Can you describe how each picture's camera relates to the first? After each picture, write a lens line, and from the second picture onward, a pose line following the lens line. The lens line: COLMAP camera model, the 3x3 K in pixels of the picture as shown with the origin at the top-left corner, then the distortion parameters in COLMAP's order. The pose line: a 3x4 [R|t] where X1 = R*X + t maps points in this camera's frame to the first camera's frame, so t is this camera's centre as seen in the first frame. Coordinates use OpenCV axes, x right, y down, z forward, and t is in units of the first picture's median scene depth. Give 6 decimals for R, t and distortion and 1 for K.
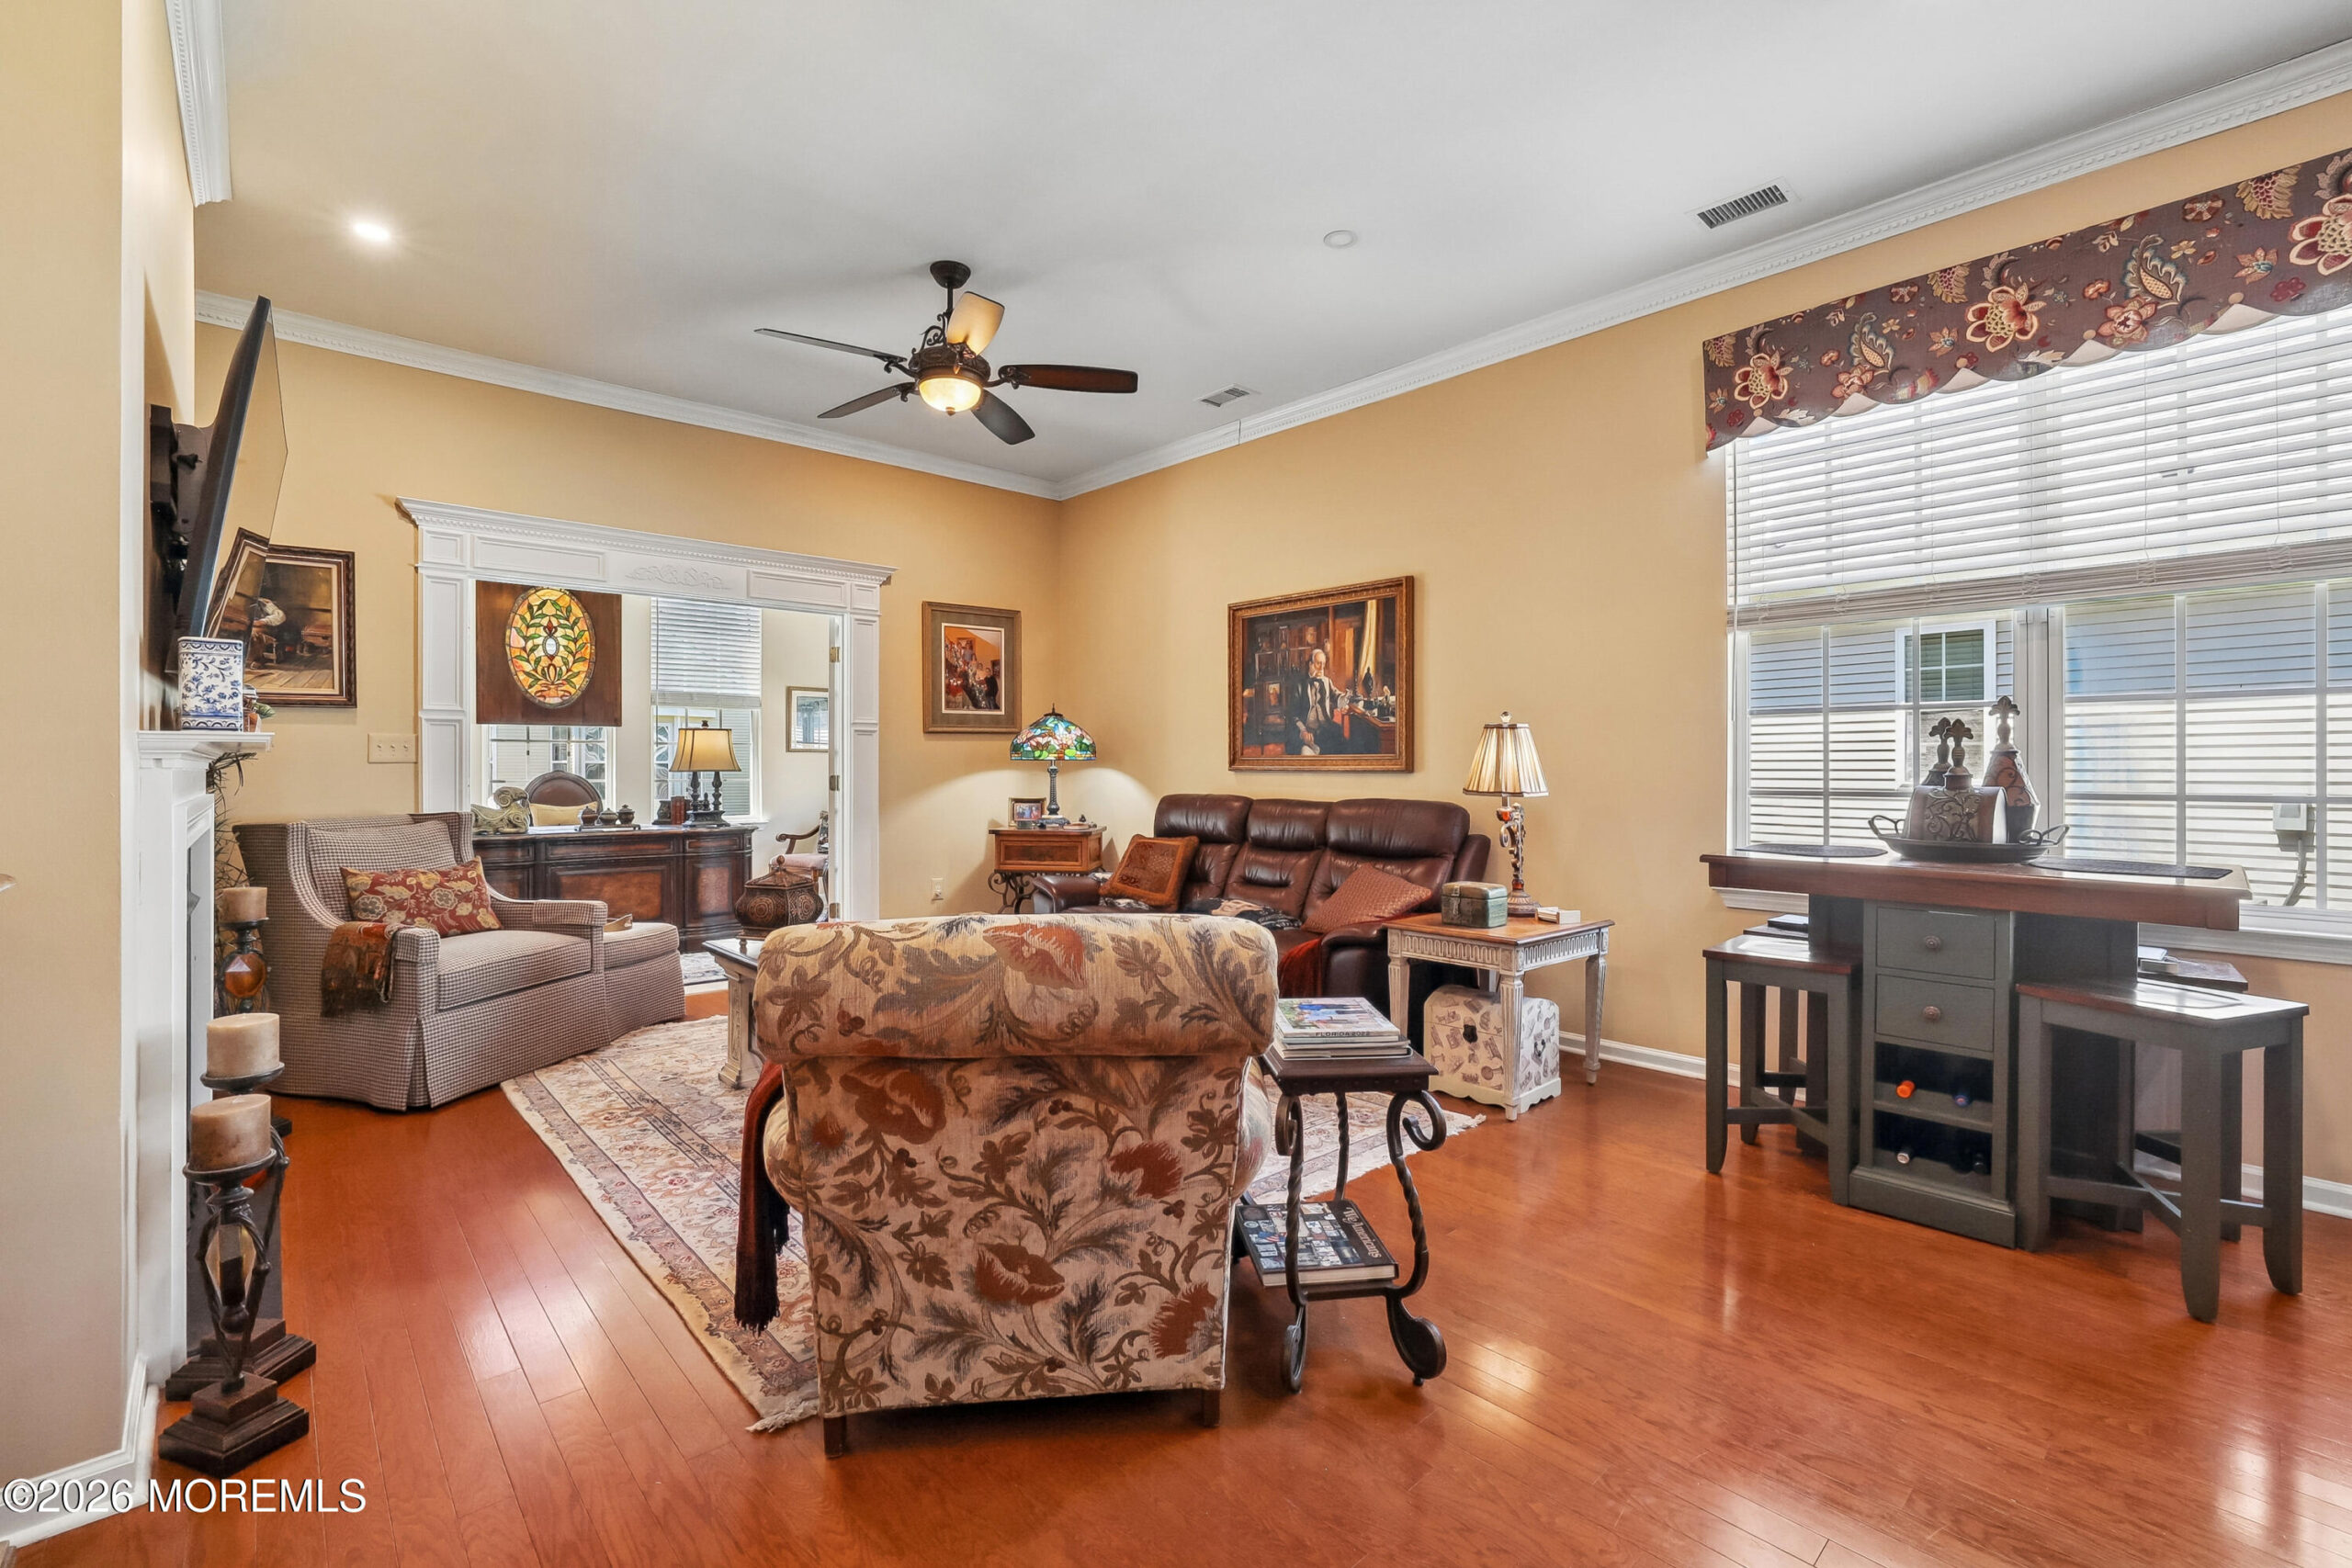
lens RADIAL K [[1016.3, 0, 1166.0], [0, 1016.3, 774.8], [0, 0, 1]] dist [-0.033399, 0.012411]
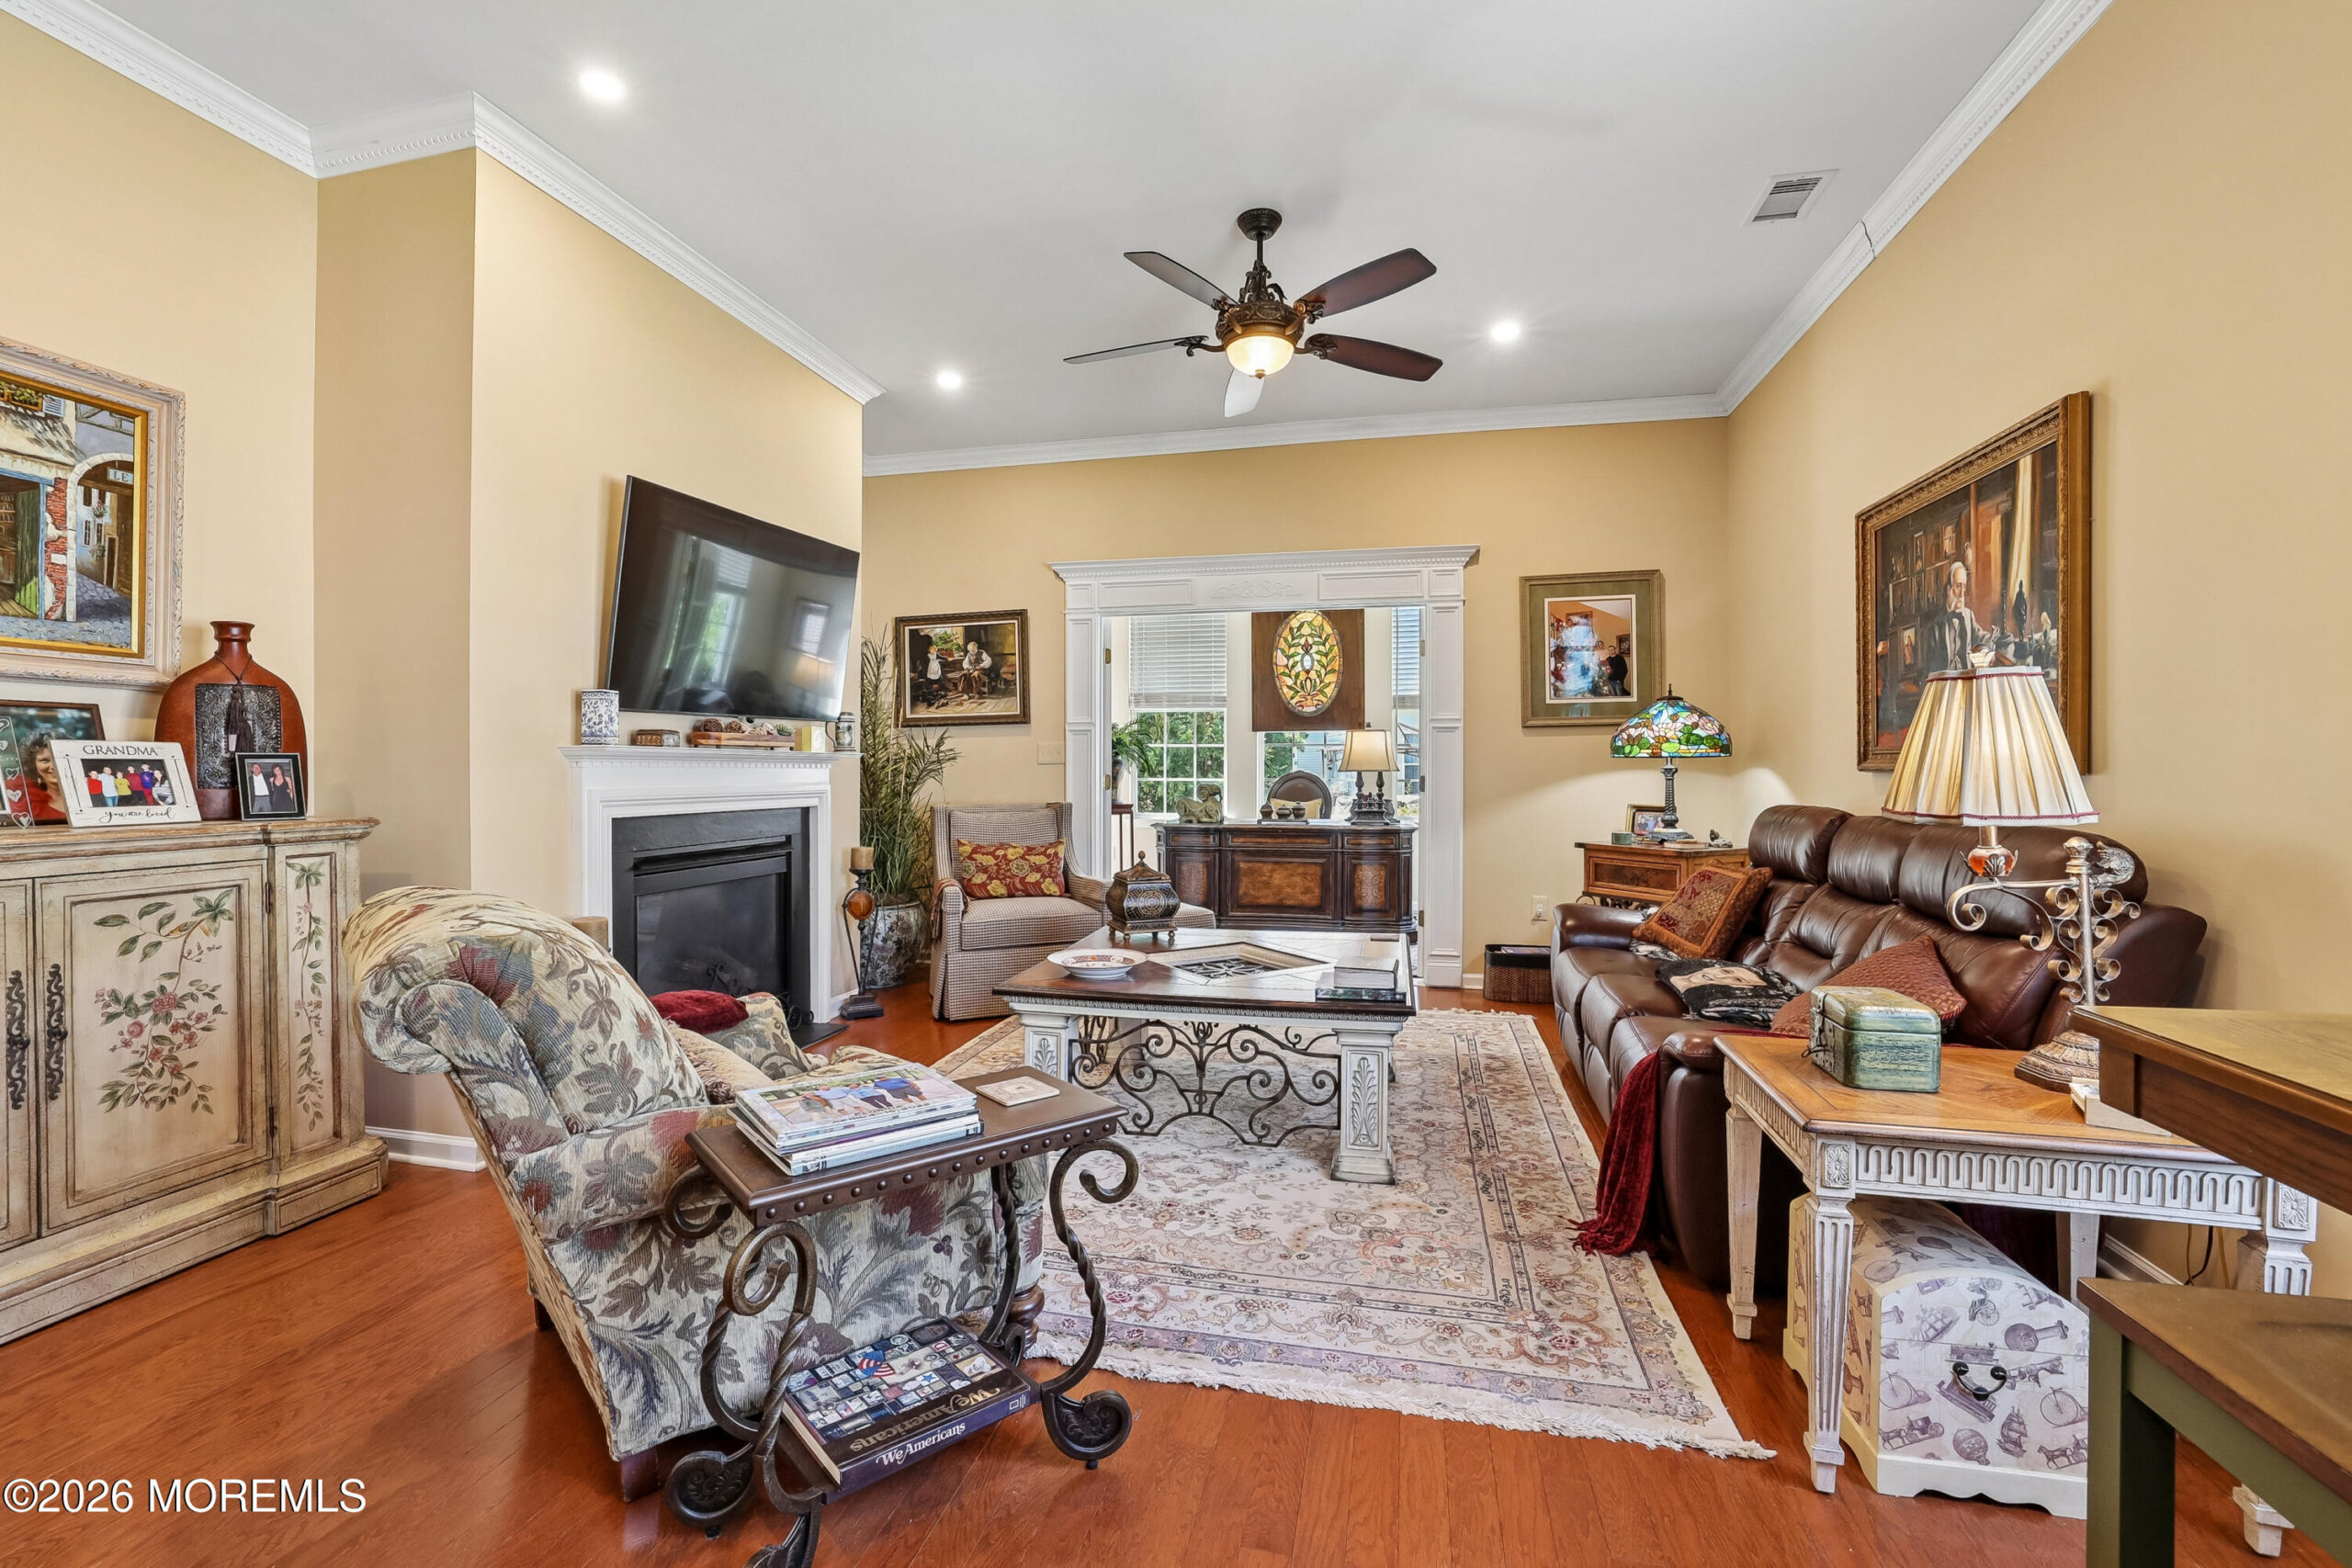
lens RADIAL K [[1016.3, 0, 1175.7], [0, 1016.3, 779.4], [0, 0, 1]] dist [-0.033399, 0.012411]
pose [[0.574910, 0.008036, -0.818177, 0.367203], [-0.005445, 0.999967, 0.005996, -0.000398], [0.818199, 0.001008, 0.574934, 0.311821]]
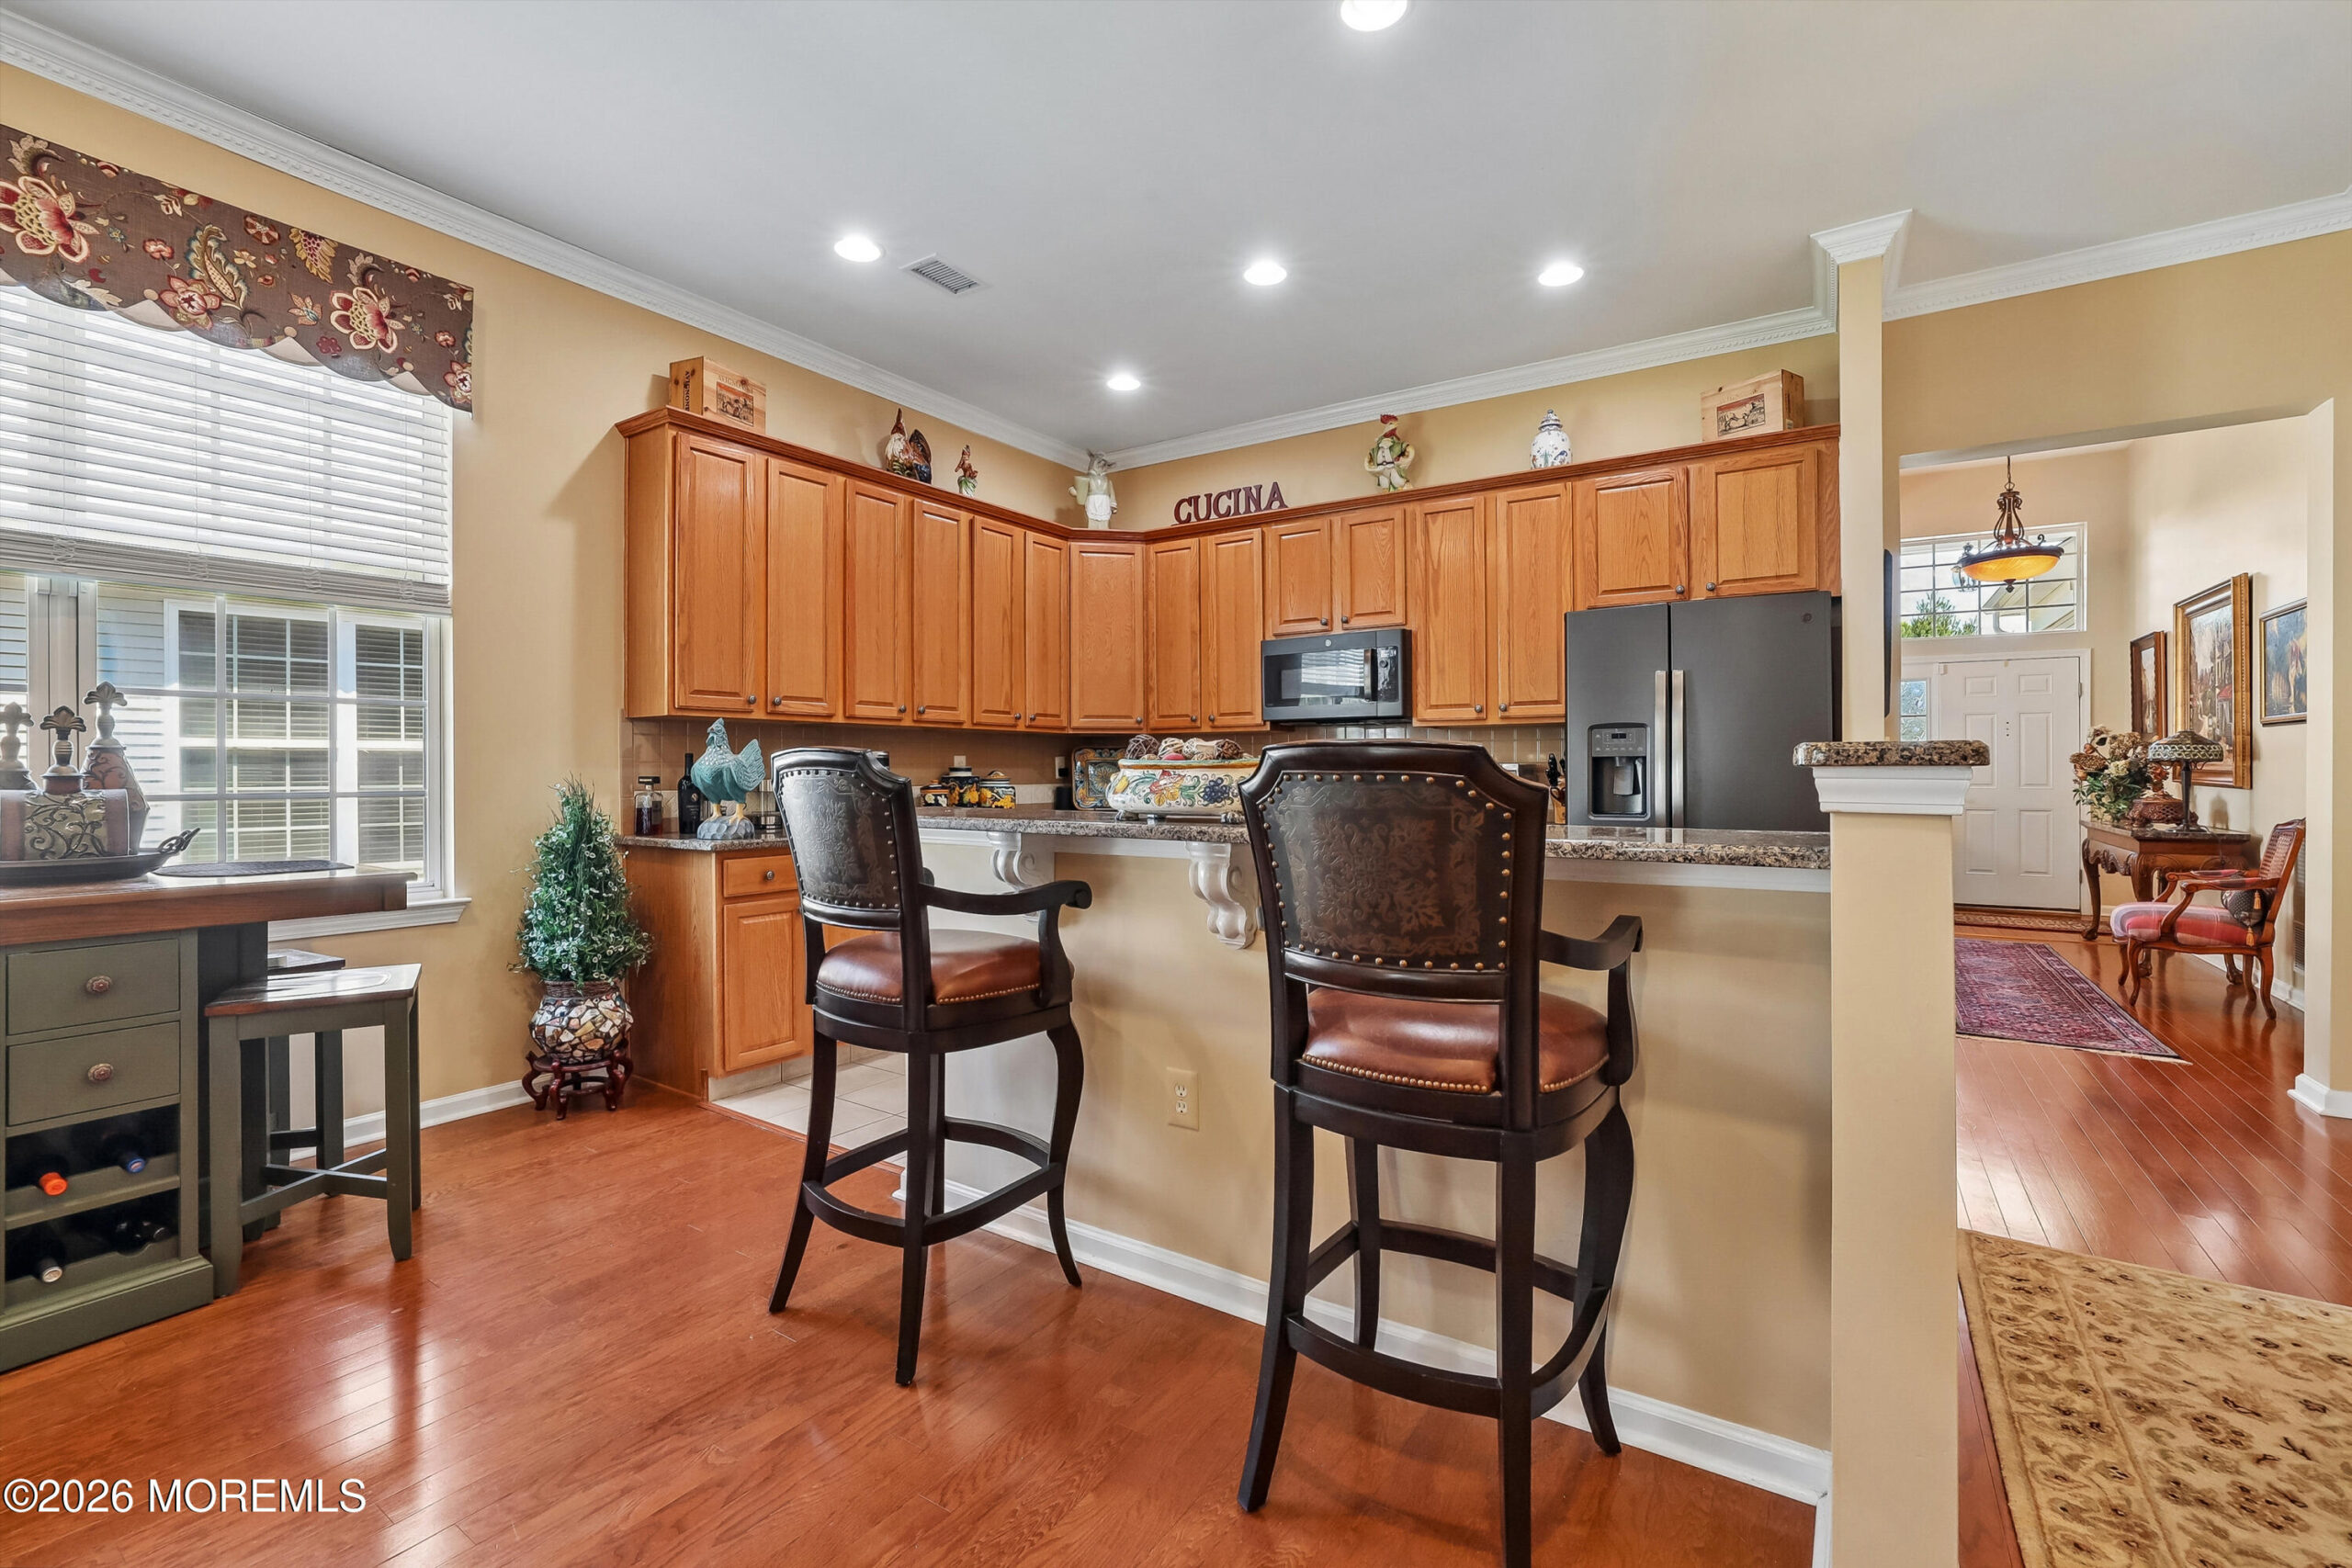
lens RADIAL K [[1016.3, 0, 1170.9], [0, 1016.3, 772.8], [0, 0, 1]] dist [-0.033399, 0.012411]
pose [[-0.245974, -0.004719, 0.969265, -0.093422], [0.005981, 0.999962, 0.006386, -0.001034], [-0.969258, 0.007368, -0.245936, 0.153957]]
